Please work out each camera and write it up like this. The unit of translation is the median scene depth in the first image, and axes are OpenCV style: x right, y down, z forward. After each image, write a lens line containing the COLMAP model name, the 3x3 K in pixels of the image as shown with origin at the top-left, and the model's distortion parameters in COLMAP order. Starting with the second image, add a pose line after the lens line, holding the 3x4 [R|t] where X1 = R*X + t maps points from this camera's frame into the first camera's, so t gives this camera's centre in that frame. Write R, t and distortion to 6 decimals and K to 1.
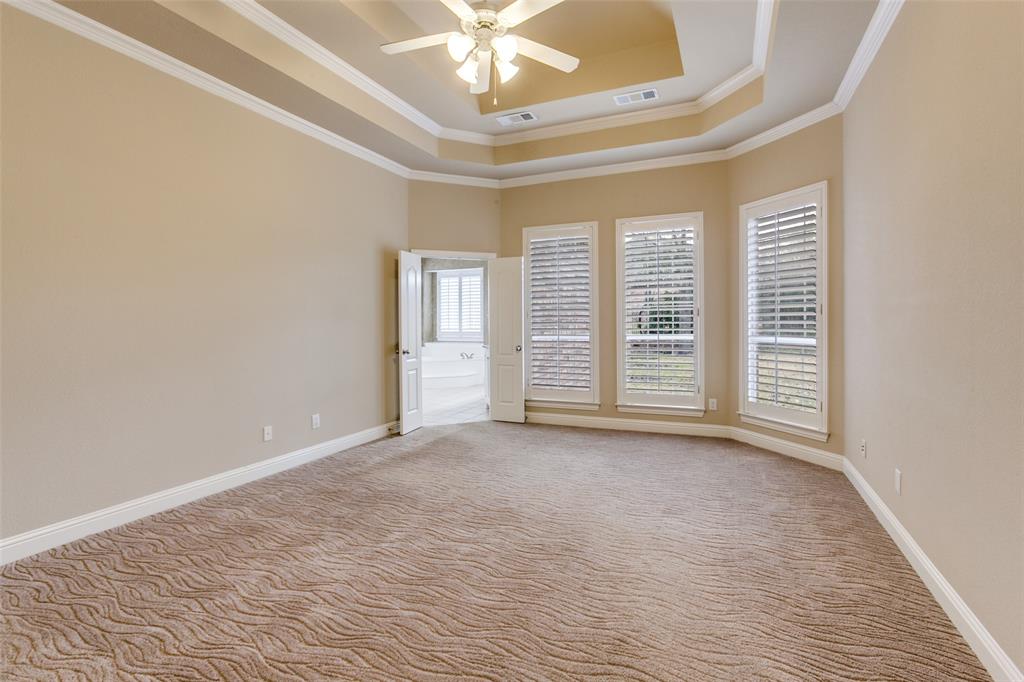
lens RADIAL K [[469.7, 0, 538.2], [0, 469.7, 325.9], [0, 0, 1]] dist [-0.029940, 0.019311]
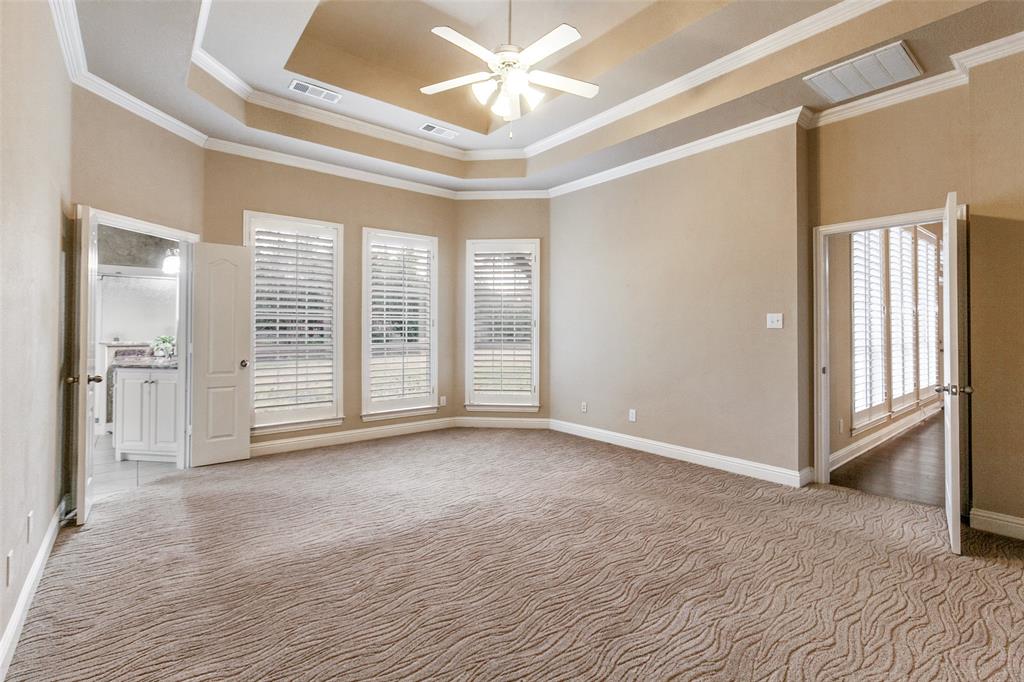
lens RADIAL K [[469.7, 0, 538.2], [0, 469.7, 325.9], [0, 0, 1]] dist [-0.029940, 0.019311]
pose [[0.453346, 0.018538, 0.891142, -0.538476], [0.003003, 0.999746, -0.022325, 0.004325], [-0.891329, 0.012797, 0.453175, 0.226526]]
